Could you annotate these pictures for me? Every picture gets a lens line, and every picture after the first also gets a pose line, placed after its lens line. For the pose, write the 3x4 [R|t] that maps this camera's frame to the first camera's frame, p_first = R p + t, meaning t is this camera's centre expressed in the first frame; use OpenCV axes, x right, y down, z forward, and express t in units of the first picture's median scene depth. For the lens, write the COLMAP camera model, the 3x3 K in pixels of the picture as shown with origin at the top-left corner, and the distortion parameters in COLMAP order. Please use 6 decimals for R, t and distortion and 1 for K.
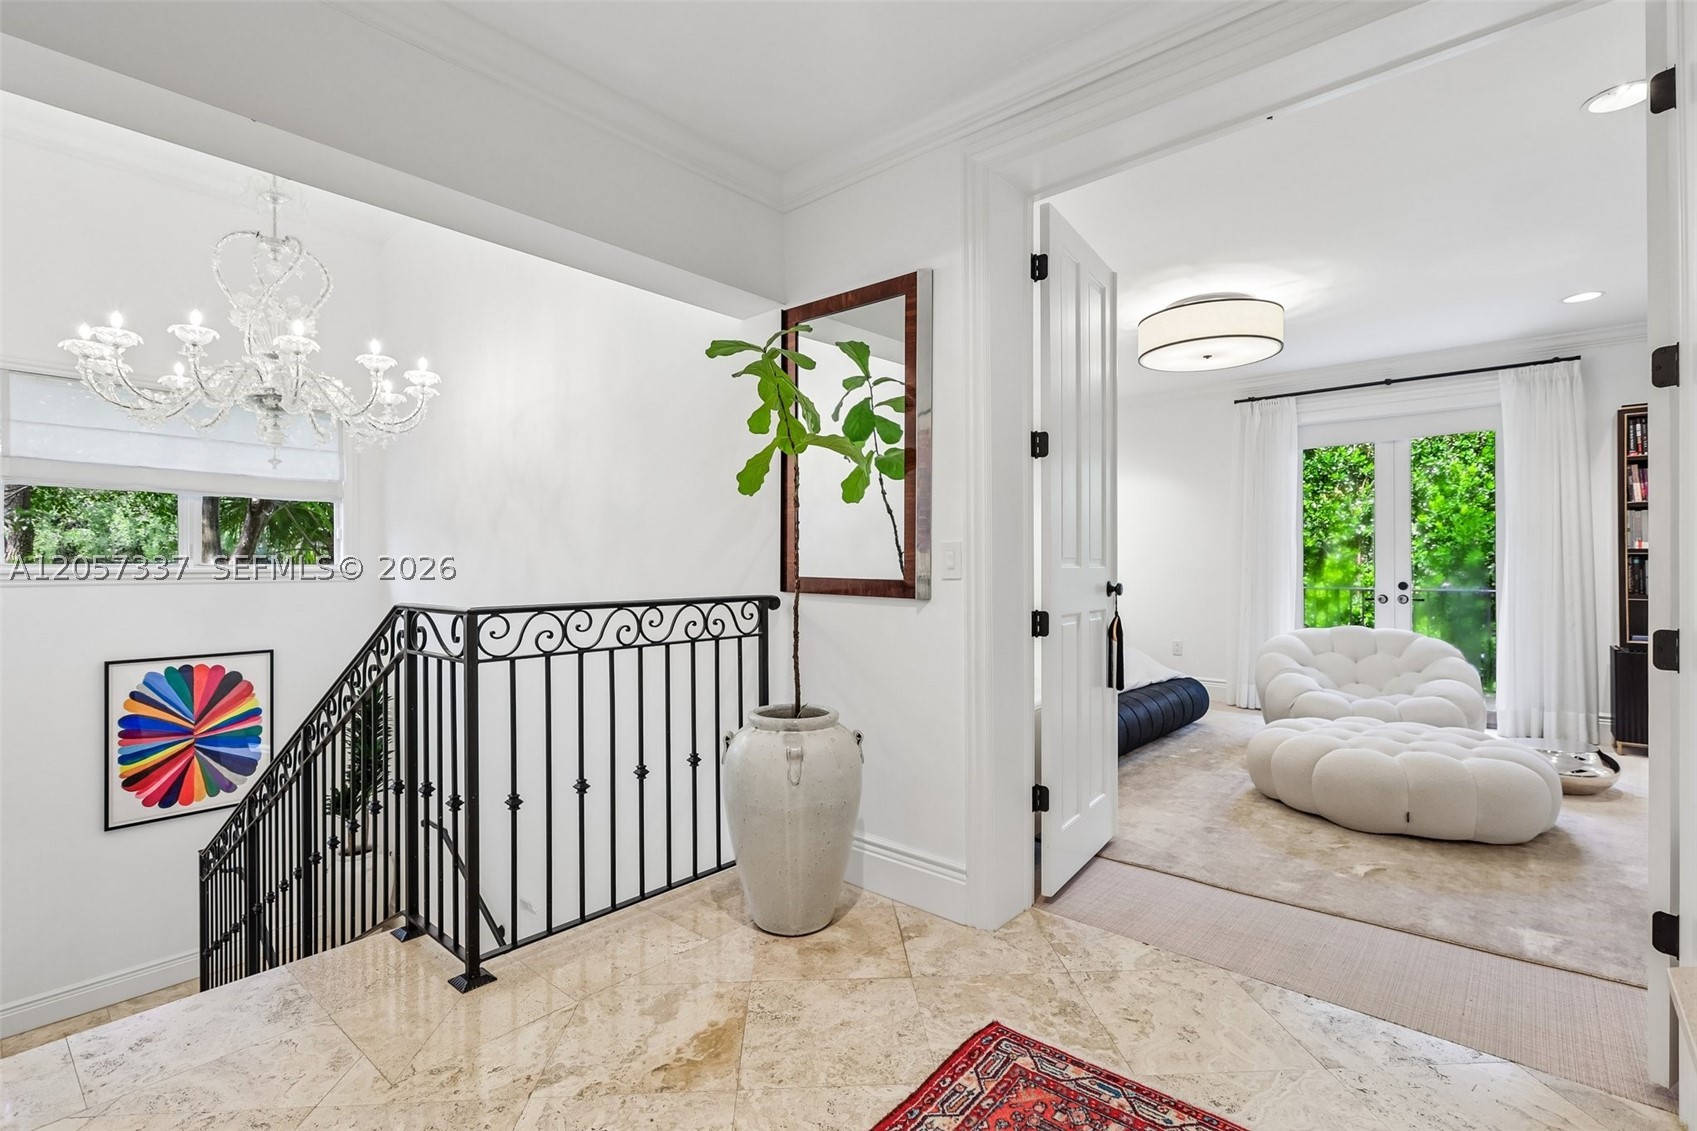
lens RADIAL K [[778.6, 0, 846.3], [0, 778.6, 566.5], [0, 0, 1]] dist [-0.001510, 0.002731]
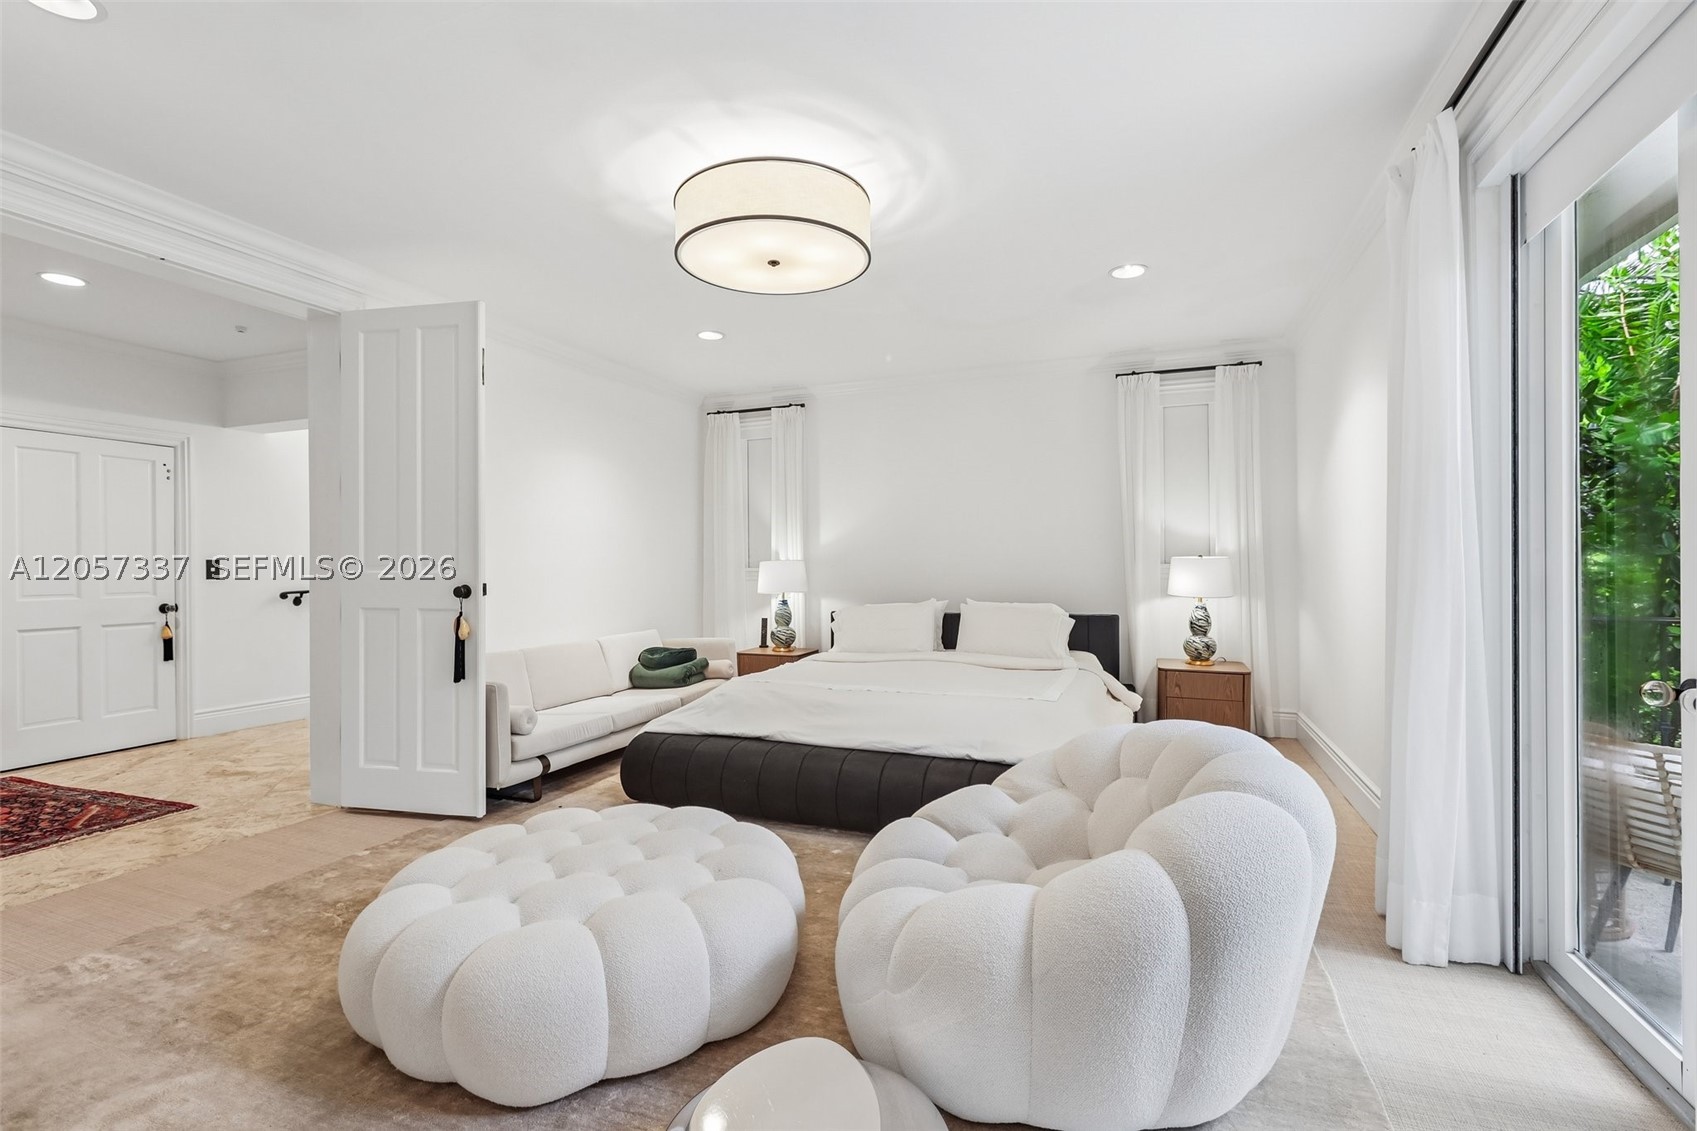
lens RADIAL K [[778.6, 0, 848.3], [0, 778.6, 565.4], [0, 0, 1]] dist [-0.001510, 0.002731]
pose [[0.332896, -0.000517, -0.942963, 2.323930], [0.007752, 0.999968, 0.002189, -0.009079], [0.942932, -0.008039, 0.332889, 1.711857]]
